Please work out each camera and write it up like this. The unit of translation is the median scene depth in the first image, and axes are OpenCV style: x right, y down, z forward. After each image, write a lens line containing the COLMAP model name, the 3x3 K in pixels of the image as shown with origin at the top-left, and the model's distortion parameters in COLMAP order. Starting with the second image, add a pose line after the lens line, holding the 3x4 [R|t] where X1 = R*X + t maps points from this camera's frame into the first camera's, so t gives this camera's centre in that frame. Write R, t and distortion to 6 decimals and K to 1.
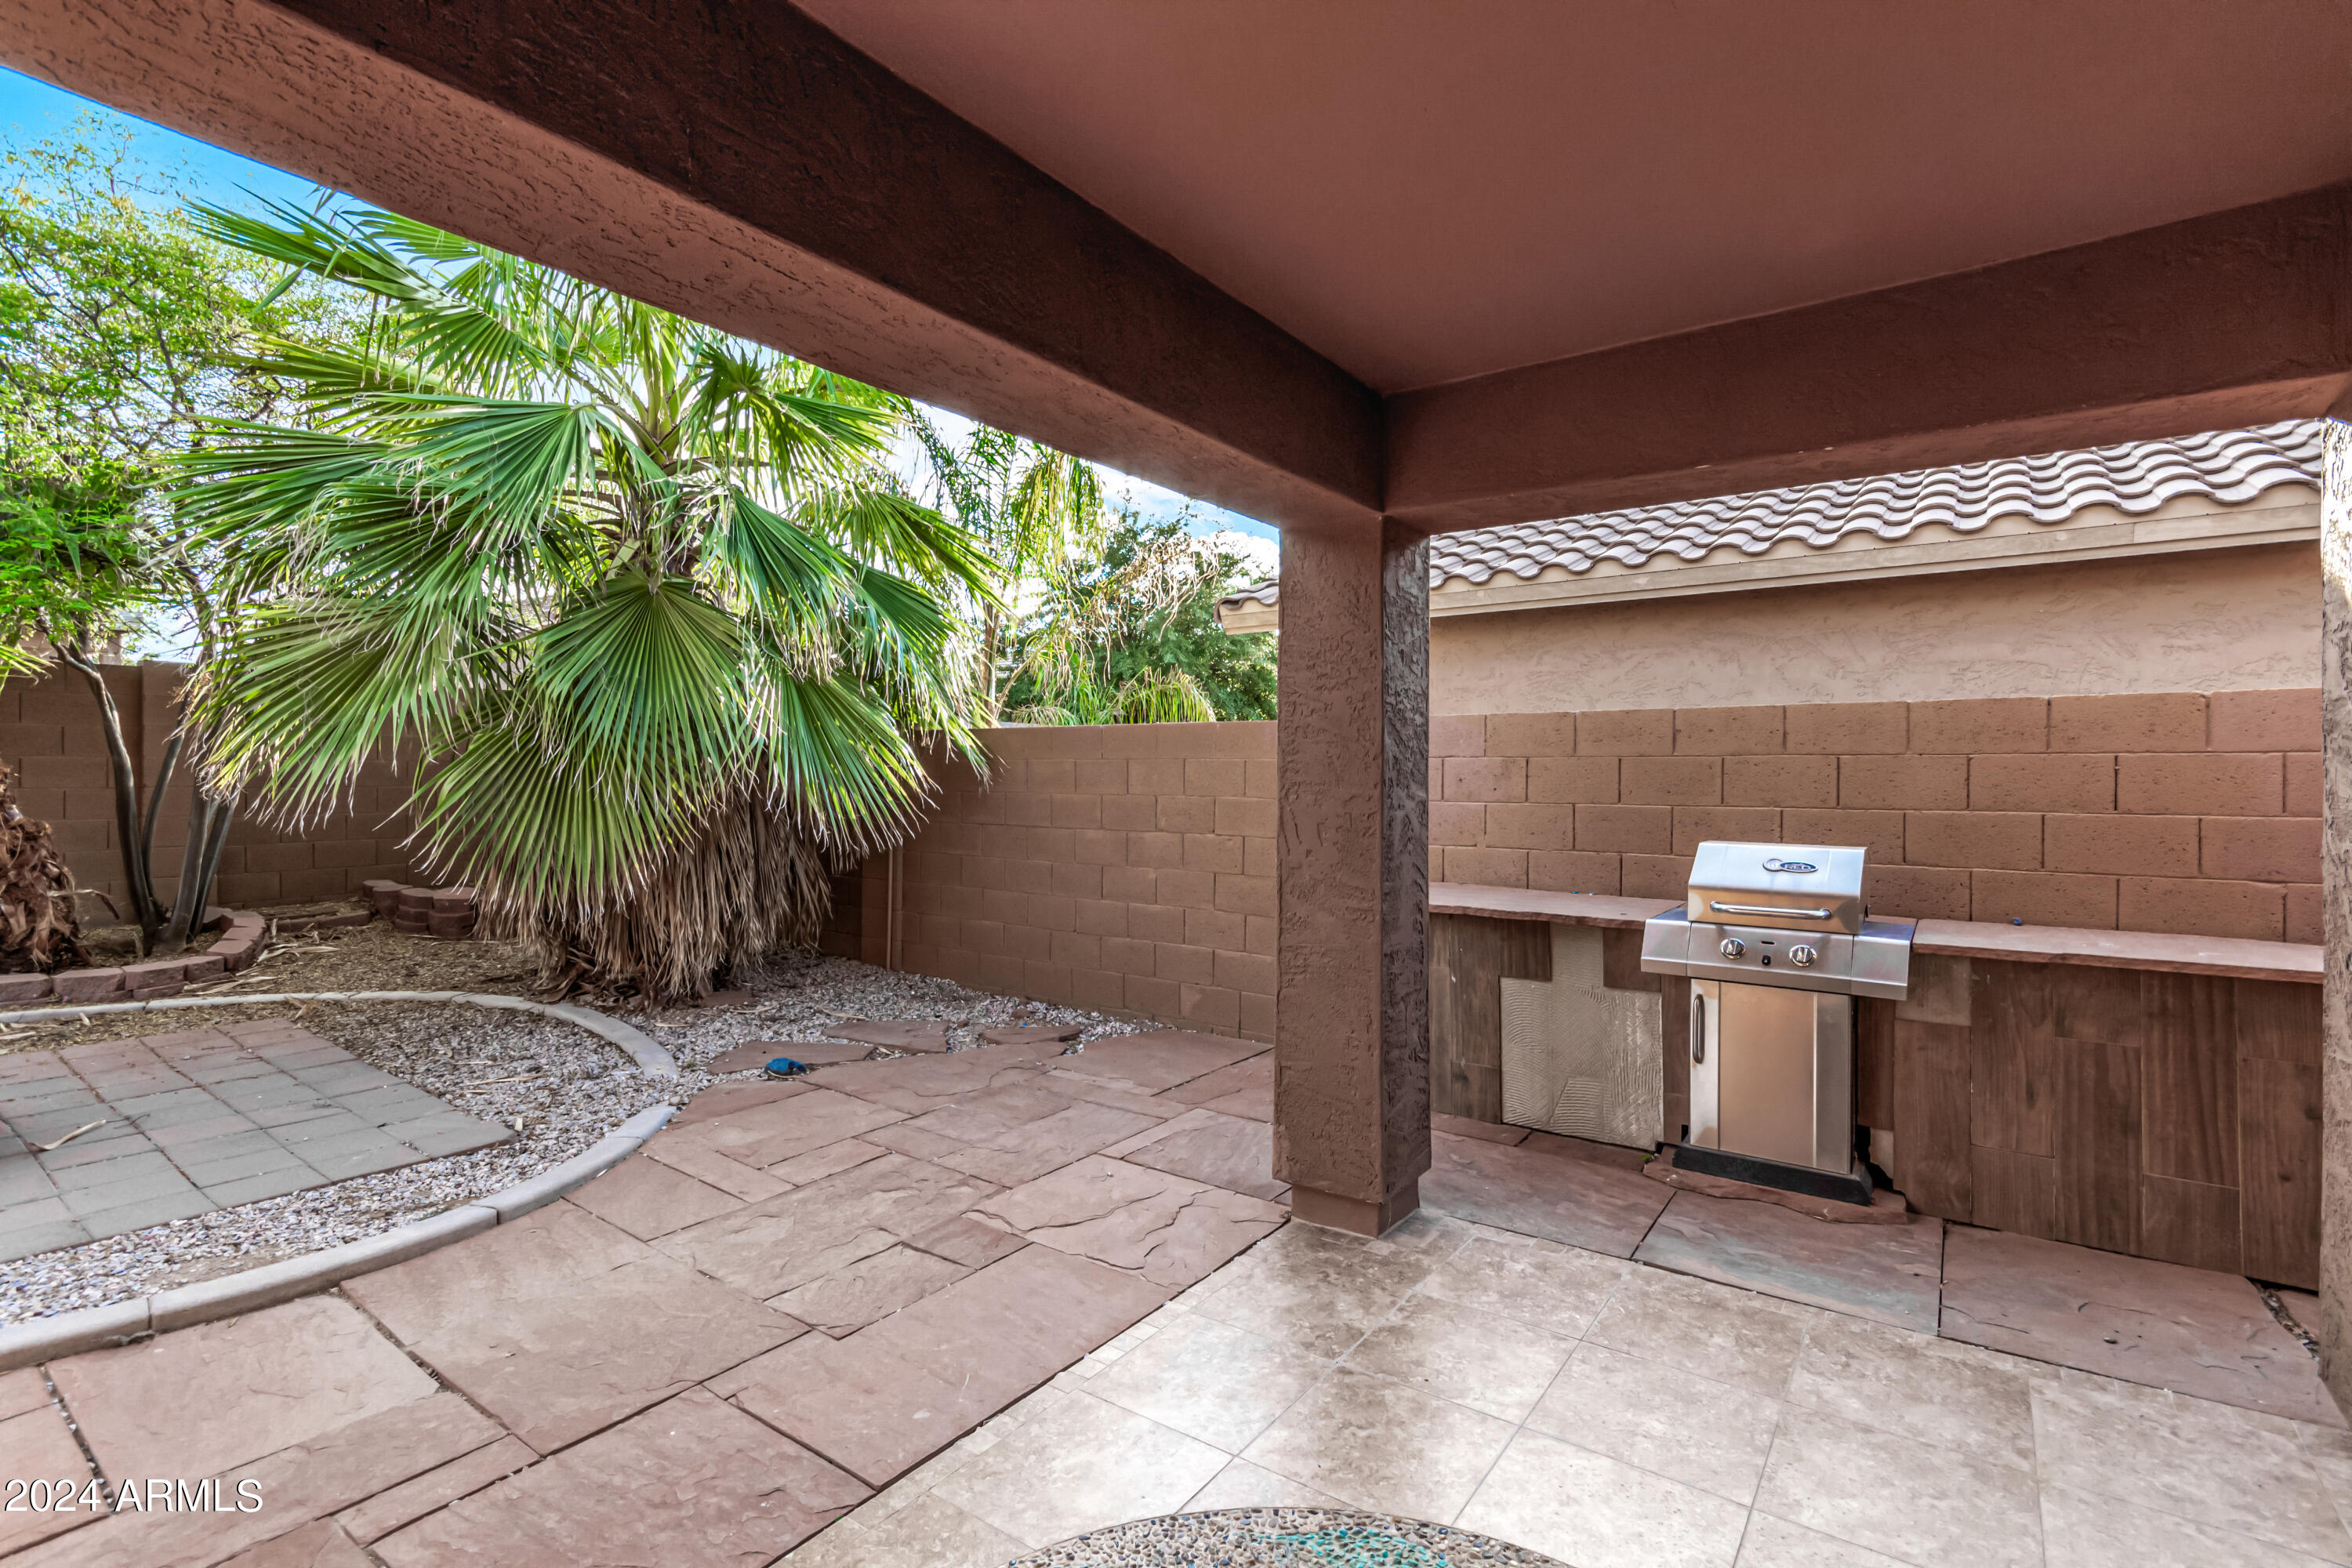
lens RADIAL K [[1084.9, 0, 1170.9], [0, 1084.9, 776.4], [0, 0, 1]] dist [0.000122, 0.000384]
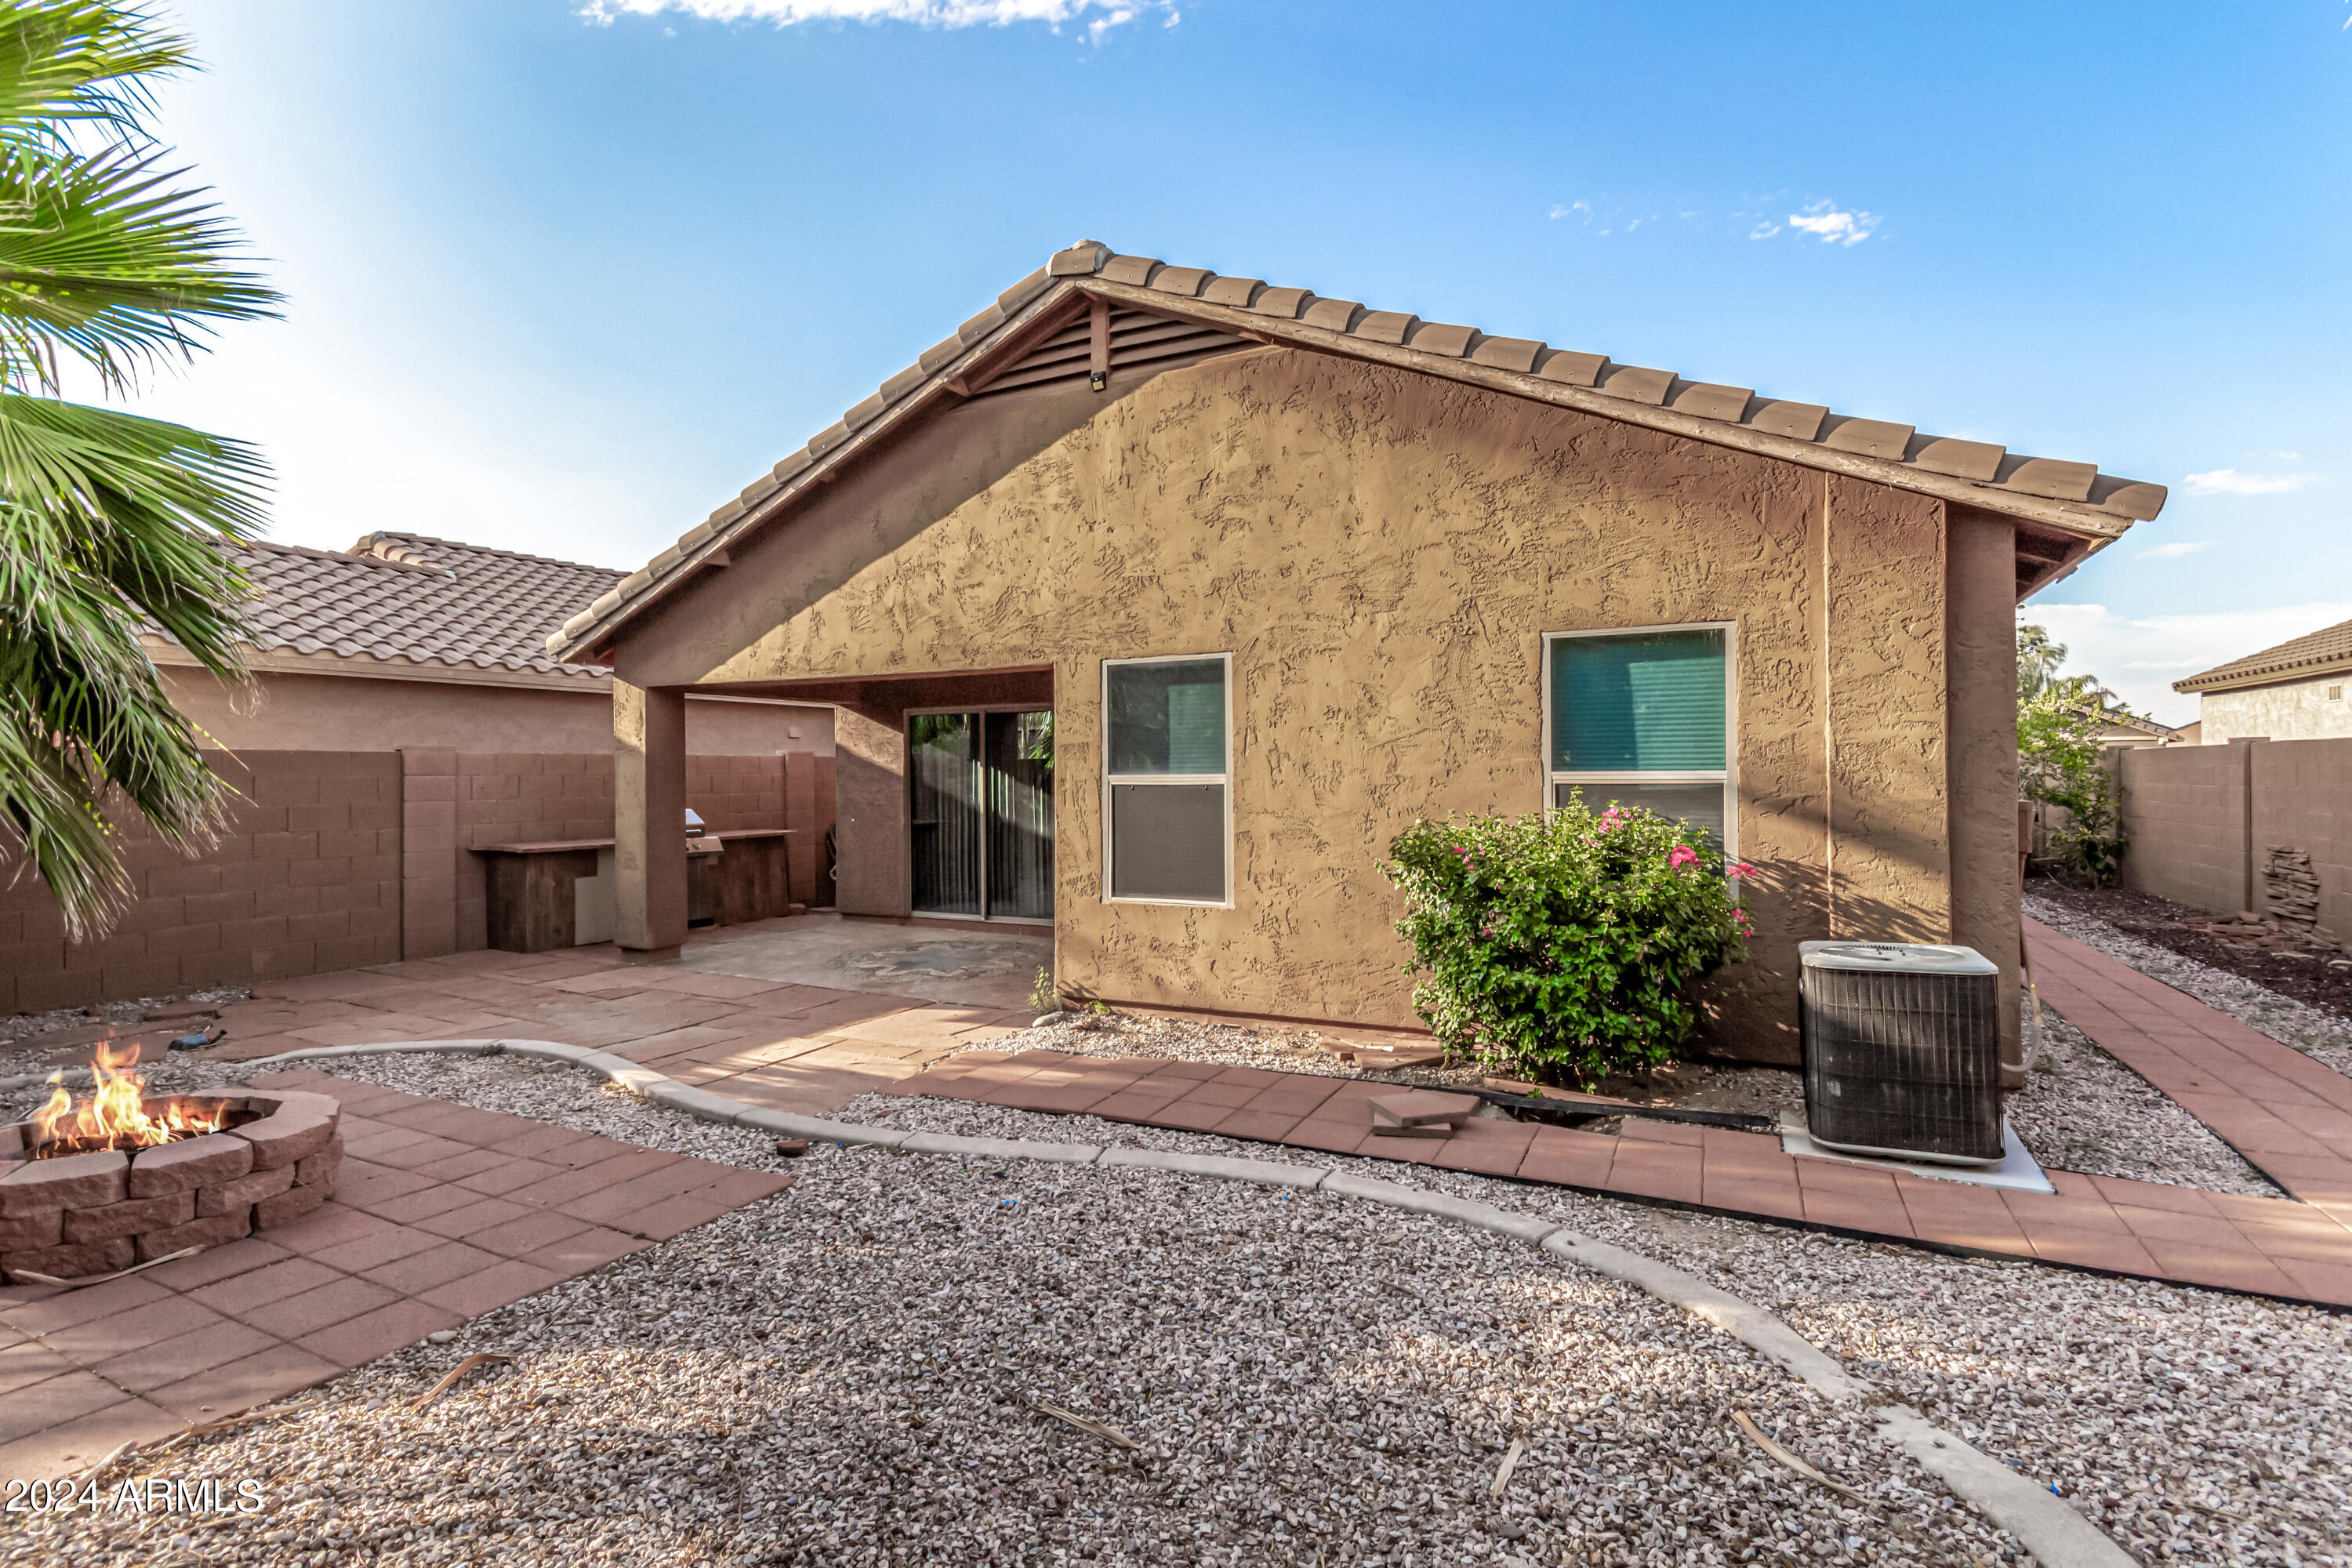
lens RADIAL K [[1084.9, 0, 1171.5], [0, 1084.9, 778.1], [0, 0, 1]] dist [0.000122, 0.000384]
pose [[-0.164460, -0.008552, 0.986347, -2.180725], [0.001429, 0.999959, 0.008908, -0.036731], [-0.986383, 0.002875, -0.164442, 0.190497]]
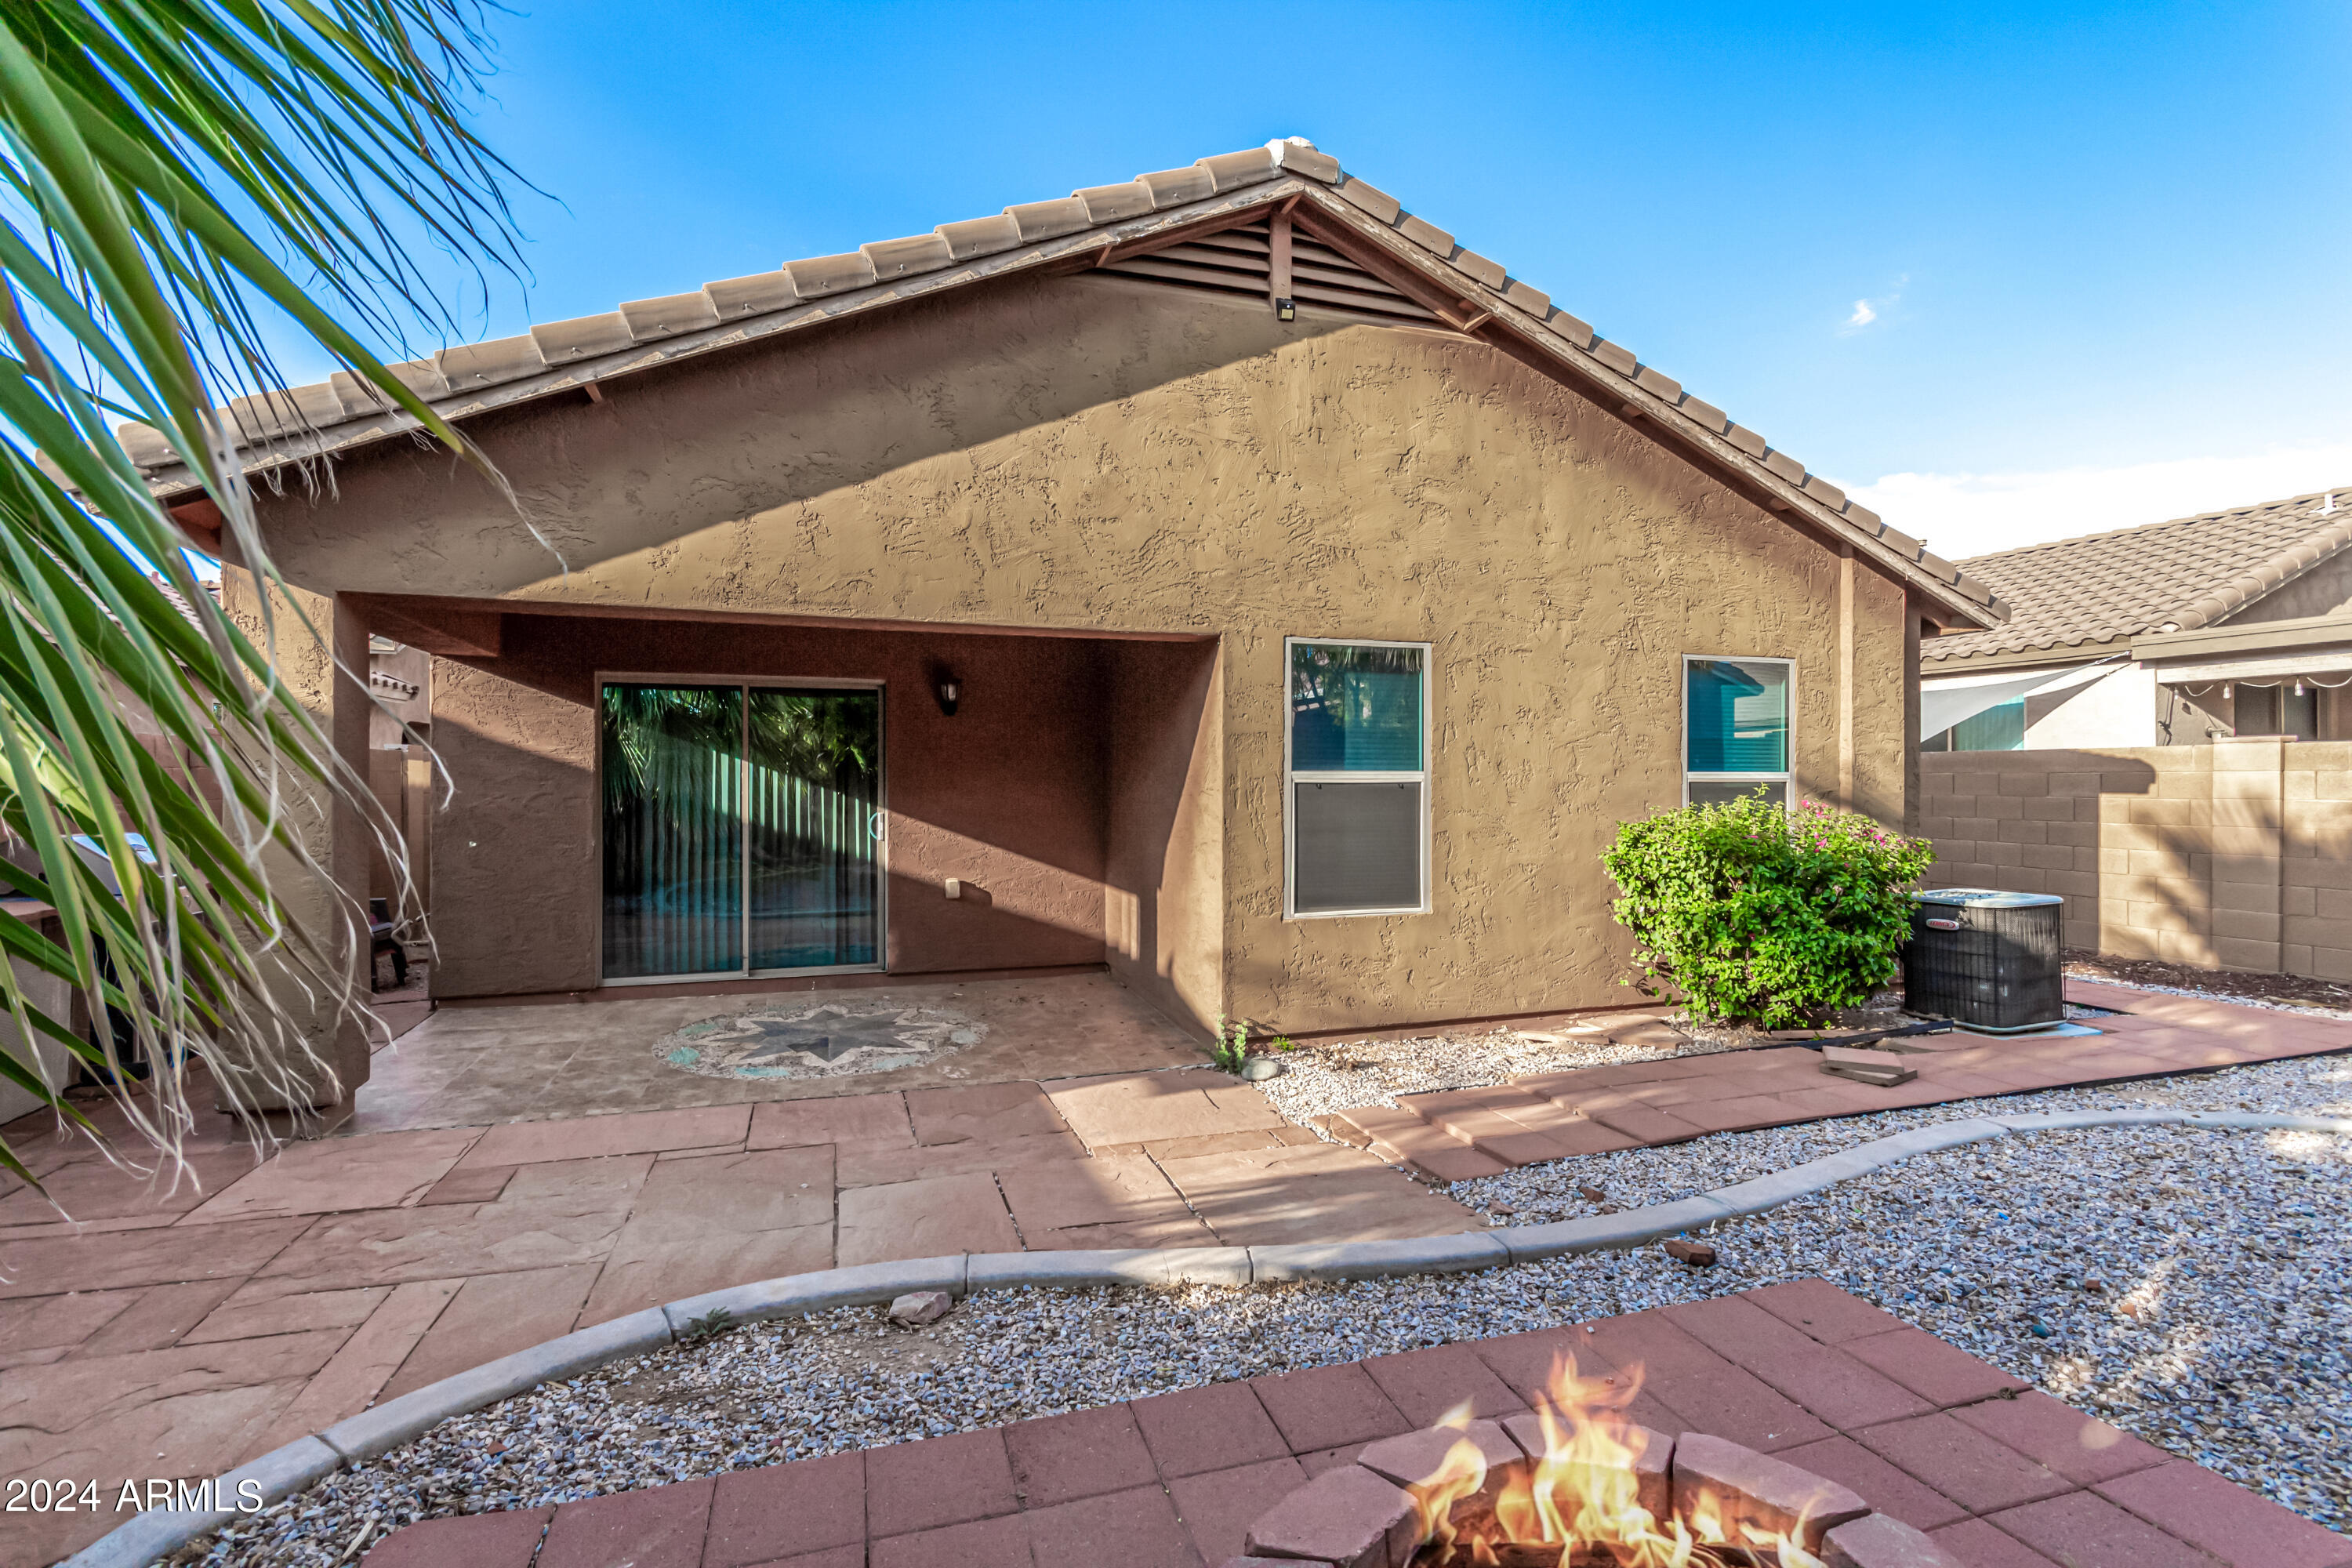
lens RADIAL K [[1084.9, 0, 1171.9], [0, 1084.9, 782.2], [0, 0, 1]] dist [0.000122, 0.000384]
pose [[-0.812645, -0.006720, 0.582720, -1.234087], [-0.007293, 0.999972, 0.001362, -0.013031], [-0.582713, -0.003143, -0.812672, 1.254106]]
